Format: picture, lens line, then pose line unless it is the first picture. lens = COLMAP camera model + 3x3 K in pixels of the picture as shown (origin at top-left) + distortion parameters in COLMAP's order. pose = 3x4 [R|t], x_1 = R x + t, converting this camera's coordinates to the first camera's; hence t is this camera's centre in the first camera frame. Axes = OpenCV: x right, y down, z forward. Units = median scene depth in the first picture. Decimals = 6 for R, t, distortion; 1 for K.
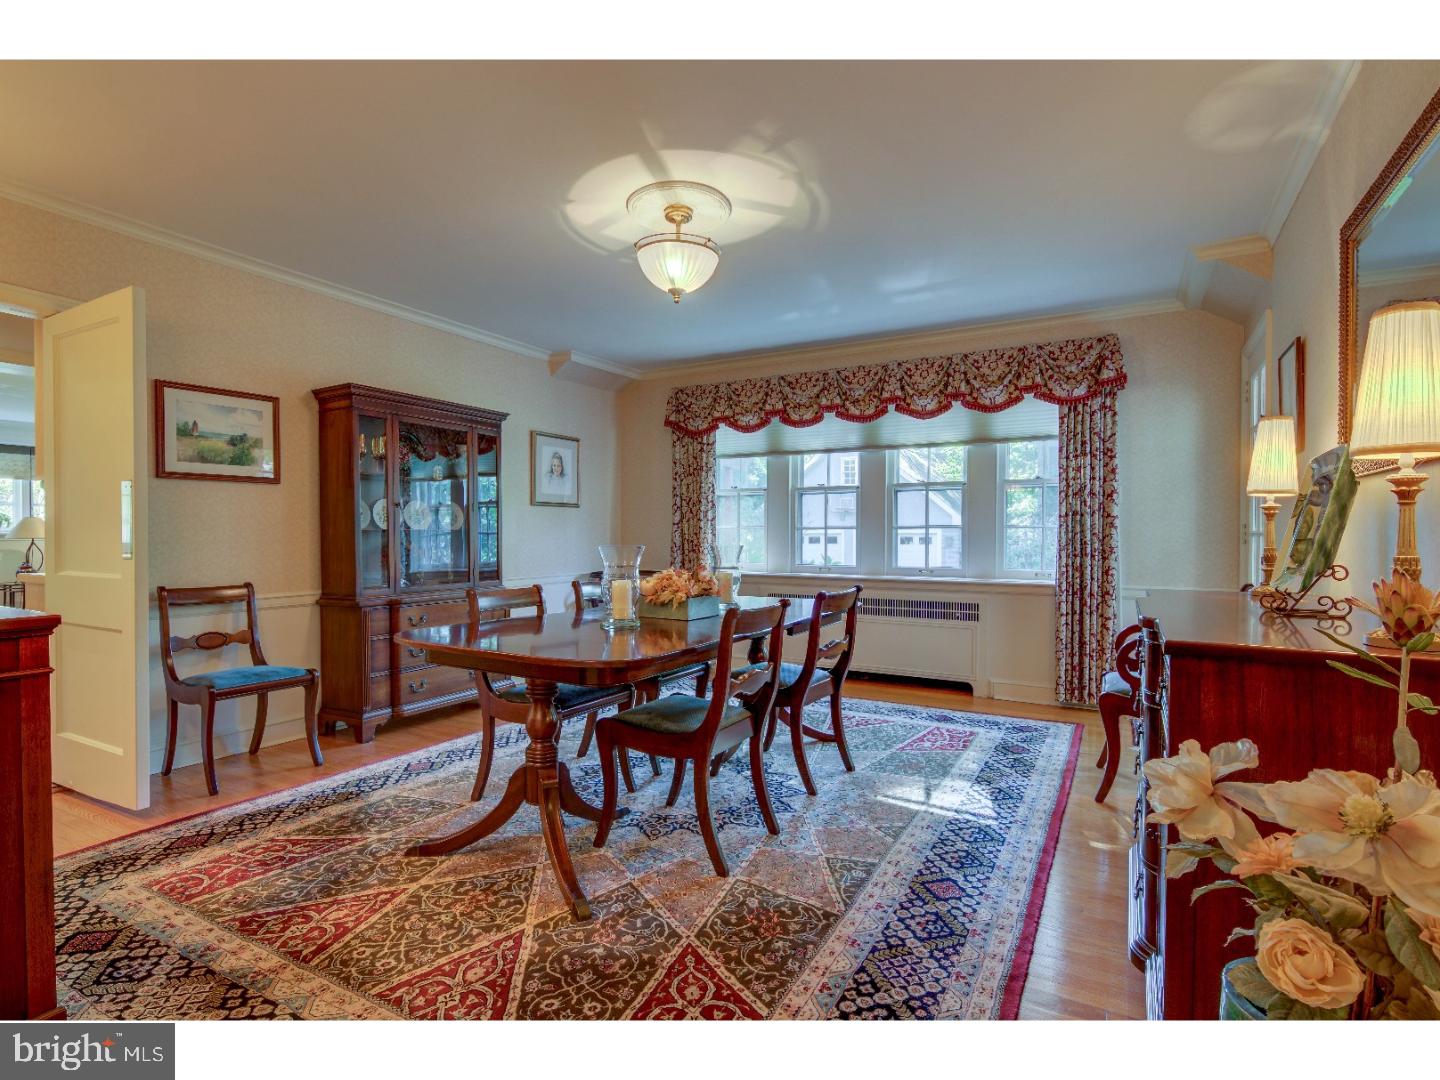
lens RADIAL K [[730.1, 0, 718.7], [0, 730.1, 543.6], [0, 0, 1]] dist [0.021295, -0.001555]
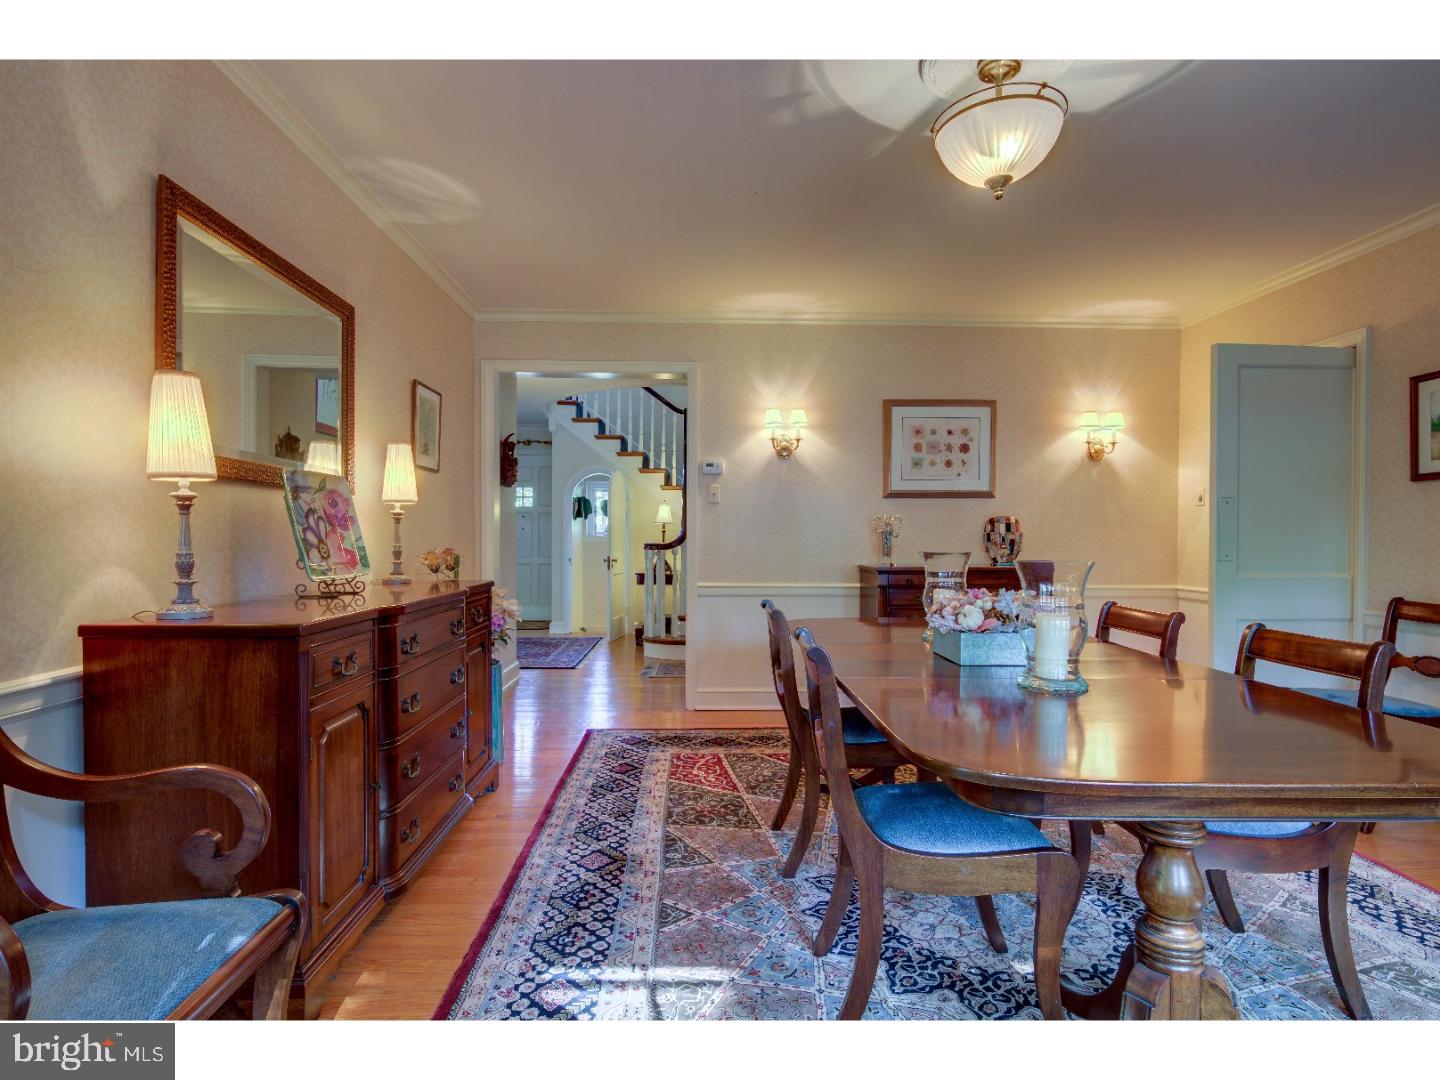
lens RADIAL K [[730.1, 0, 716.4], [0, 730.1, 541.4], [0, 0, 1]] dist [0.021295, -0.001555]
pose [[-0.855937, -0.005339, -0.517052, 0.690490], [-0.014048, 0.999818, 0.012932, -0.018858], [0.516889, 0.018333, -0.855856, 1.934014]]
